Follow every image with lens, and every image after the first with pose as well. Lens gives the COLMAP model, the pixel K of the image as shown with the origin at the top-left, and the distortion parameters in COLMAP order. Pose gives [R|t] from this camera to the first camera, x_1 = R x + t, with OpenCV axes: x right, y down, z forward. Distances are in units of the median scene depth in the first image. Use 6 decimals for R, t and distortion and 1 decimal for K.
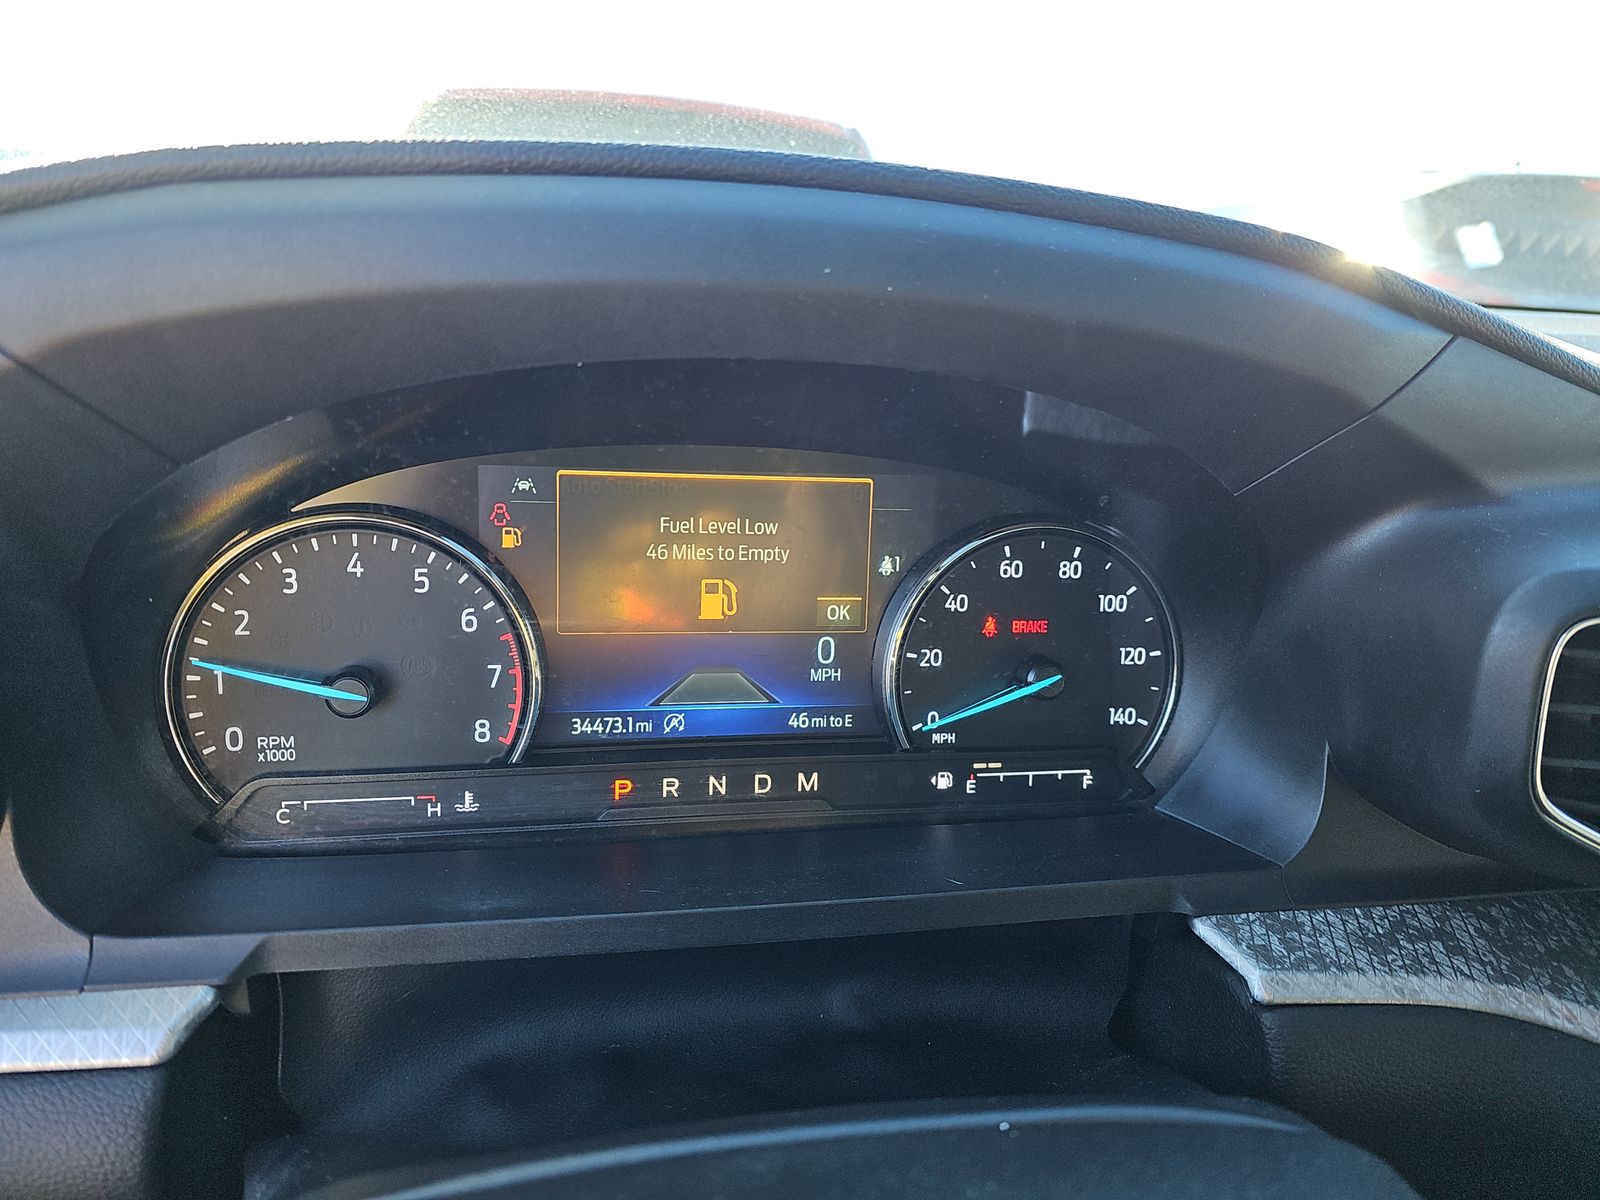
lens RADIAL K [[1063.4, 0, 798.2], [0, 1063.4, 602.6], [0, 0, 1]] dist [0.041727, -0.030462]
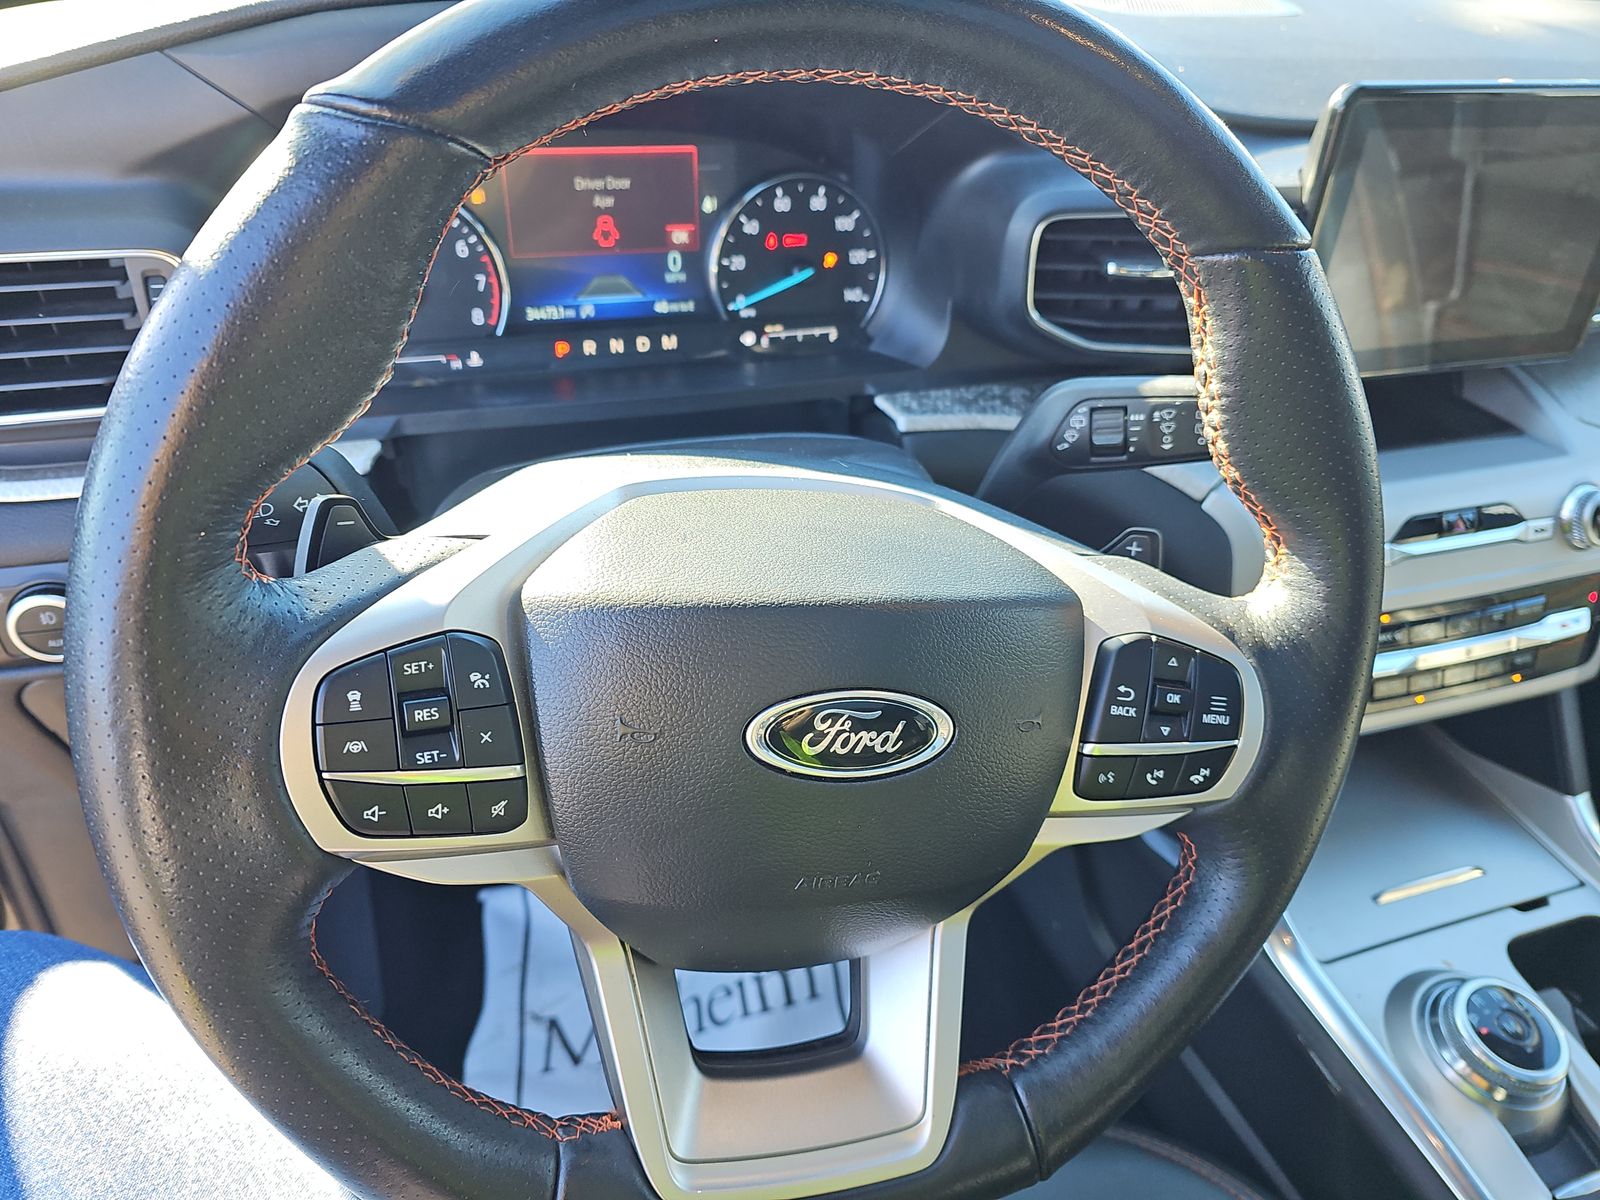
lens RADIAL K [[1063.4, 0, 774.6], [0, 1063.4, 613.5], [0, 0, 1]] dist [0.041727, -0.030462]
pose [[0.994299, -0.073051, 0.077672, 0.012324], [0.044344, 0.945758, 0.321830, 0.036181], [-0.096969, -0.316551, 0.943606, -0.788907]]
